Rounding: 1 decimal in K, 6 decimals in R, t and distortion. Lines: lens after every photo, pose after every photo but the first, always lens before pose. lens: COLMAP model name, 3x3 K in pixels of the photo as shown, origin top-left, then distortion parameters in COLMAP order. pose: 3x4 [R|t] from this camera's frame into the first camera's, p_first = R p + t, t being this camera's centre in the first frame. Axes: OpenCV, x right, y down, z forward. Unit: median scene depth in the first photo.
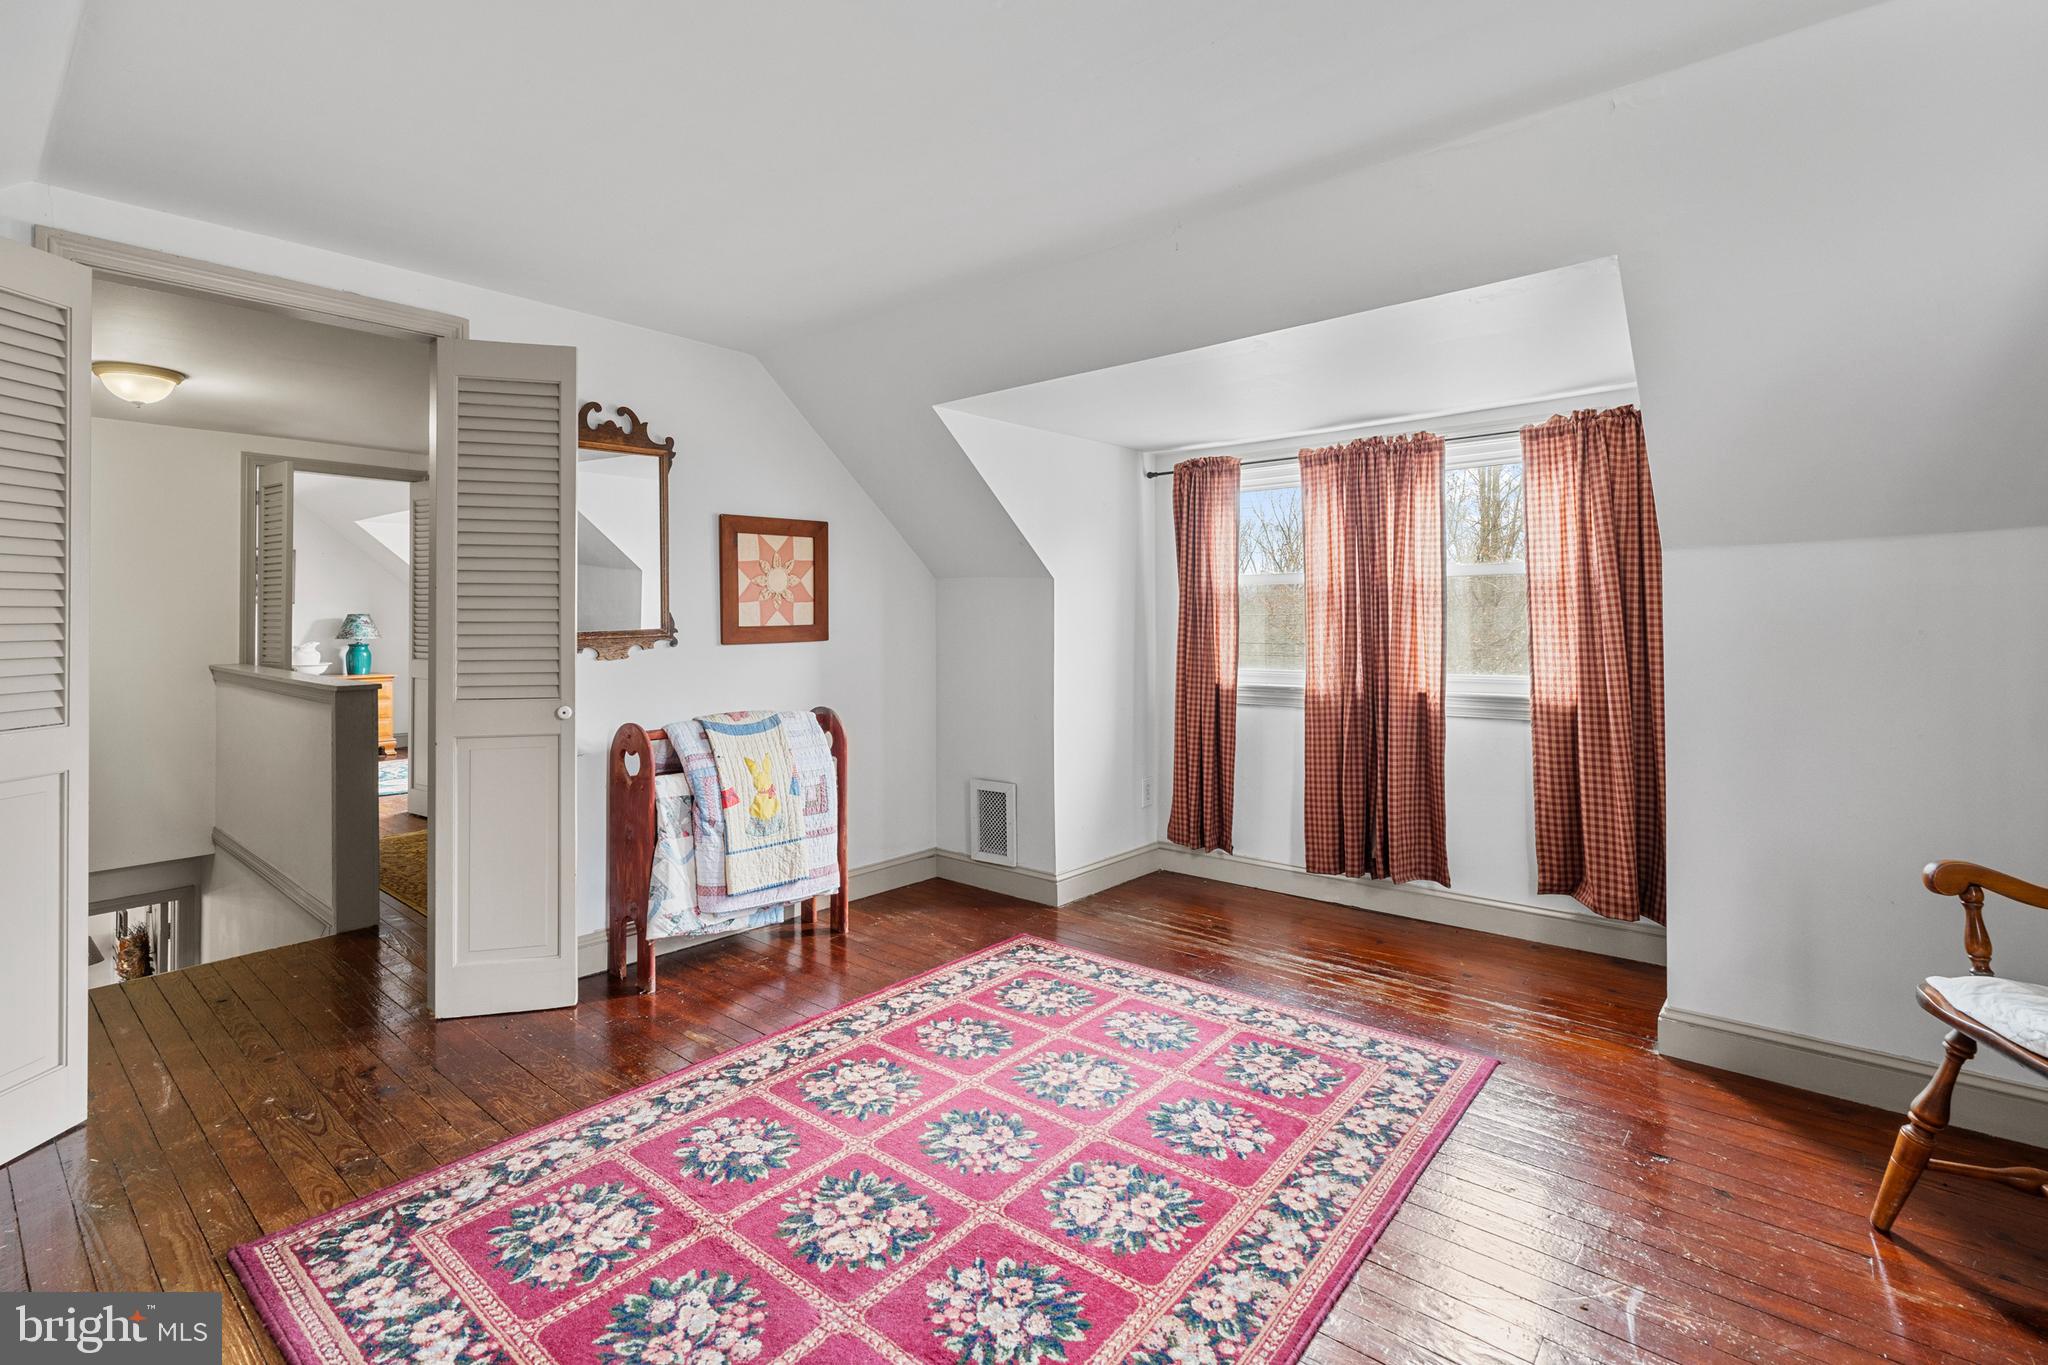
lens RADIAL K [[935.9, 0, 1005.0], [0, 935.9, 624.7], [0, 0, 1]] dist [-0.008931, 0.001100]
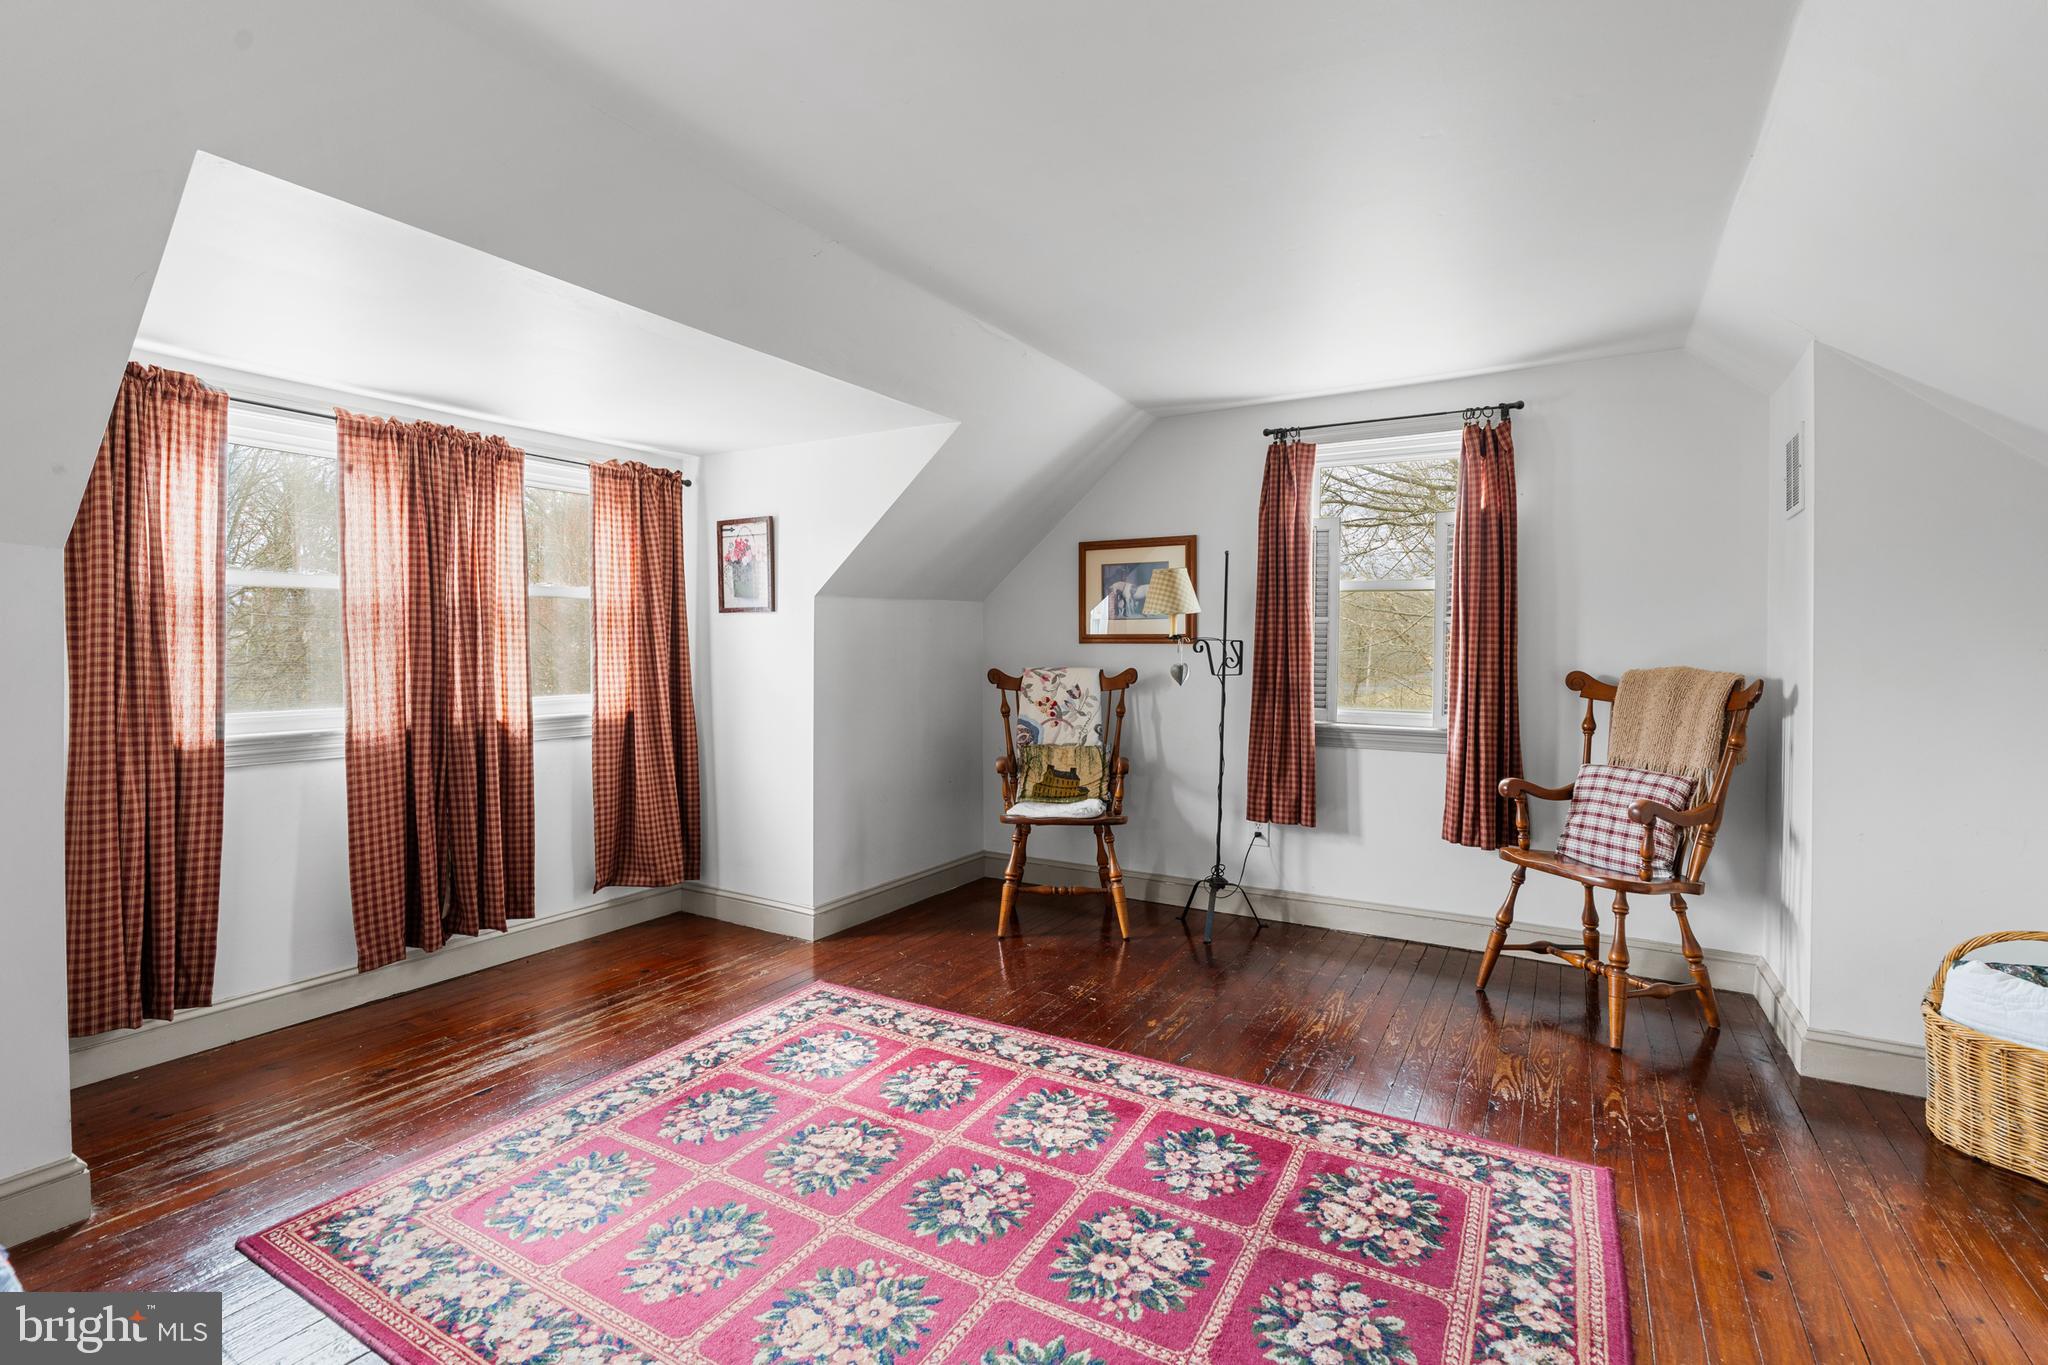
lens RADIAL K [[935.9, 0, 1022.1], [0, 935.9, 669.7], [0, 0, 1]] dist [-0.008931, 0.001100]
pose [[-0.175994, -0.021380, 0.984159, -0.828018], [-0.001935, 0.999770, 0.021374, 0.002823], [-0.984389, 0.001858, -0.175995, 0.981958]]
